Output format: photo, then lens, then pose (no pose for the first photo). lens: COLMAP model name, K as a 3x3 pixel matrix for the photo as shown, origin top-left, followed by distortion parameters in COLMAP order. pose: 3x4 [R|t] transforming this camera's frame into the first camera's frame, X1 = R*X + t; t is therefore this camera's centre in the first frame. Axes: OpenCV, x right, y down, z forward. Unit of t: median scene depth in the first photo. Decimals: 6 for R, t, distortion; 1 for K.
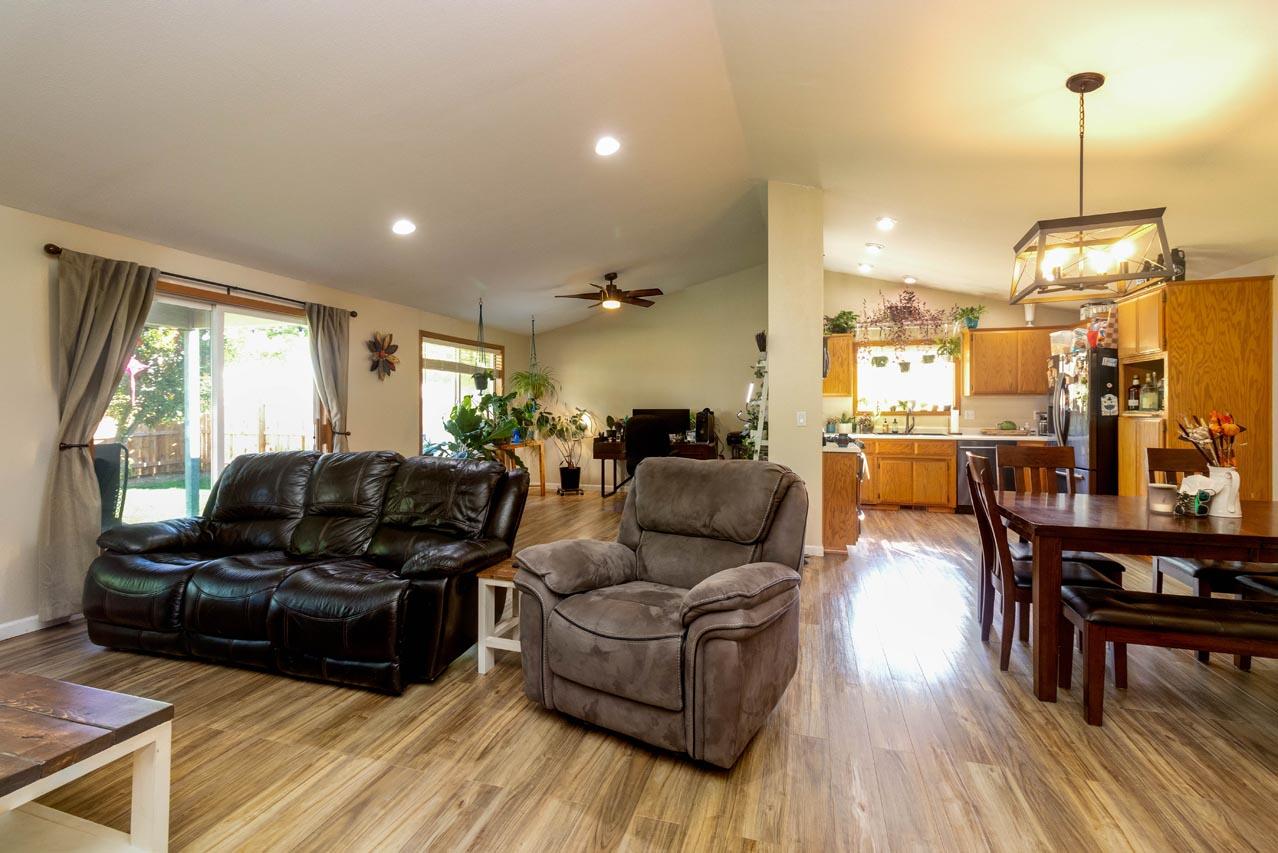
lens RADIAL K [[589.0, 0, 631.2], [0, 589.0, 411.7], [0, 0, 1]] dist [0.000878, 0.000900]
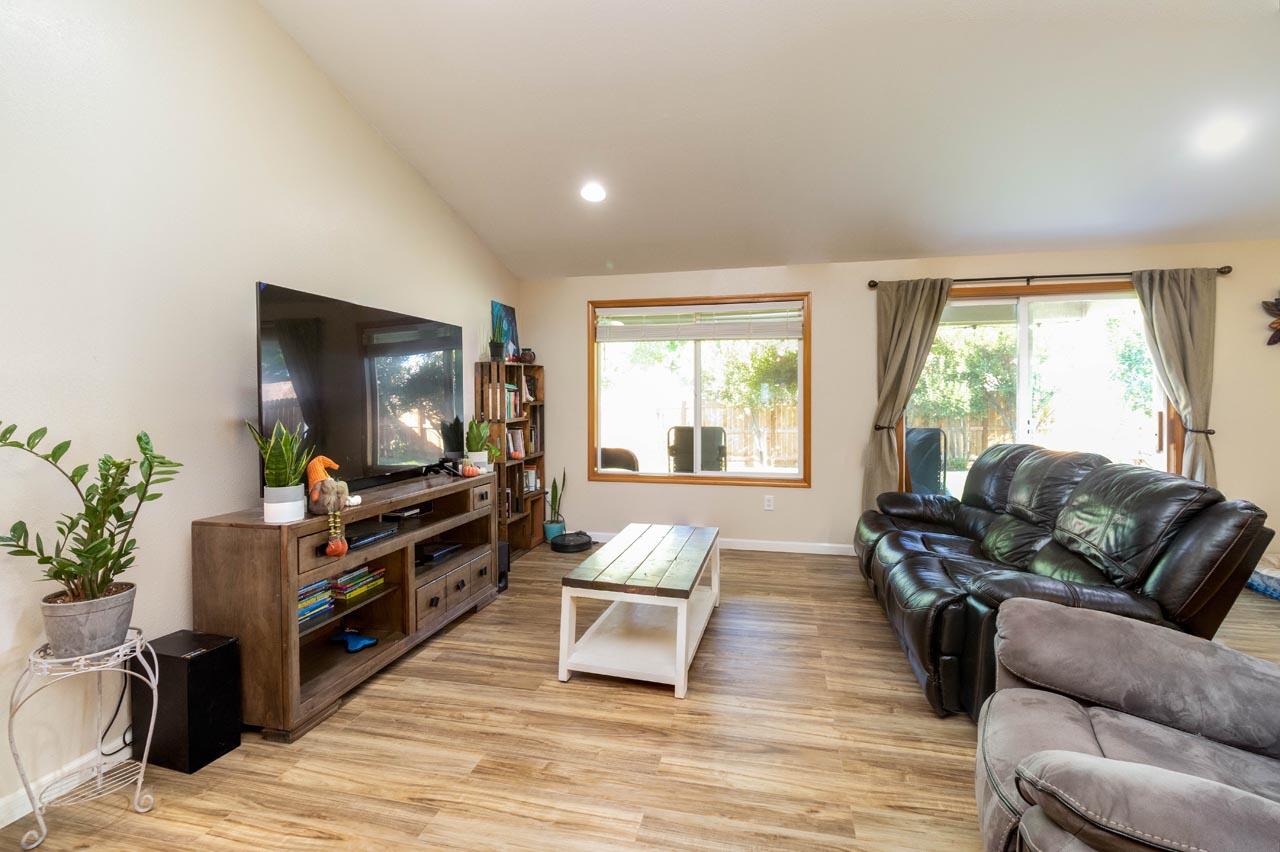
lens RADIAL K [[589.9, 0, 642.7], [0, 589.9, 412.9], [0, 0, 1]] dist [0.000878, 0.000900]
pose [[0.070646, 0.023279, -0.997230, 0.353196], [-0.004642, 0.999725, 0.023008, -0.002817], [0.997491, 0.003004, 0.070735, 0.362069]]
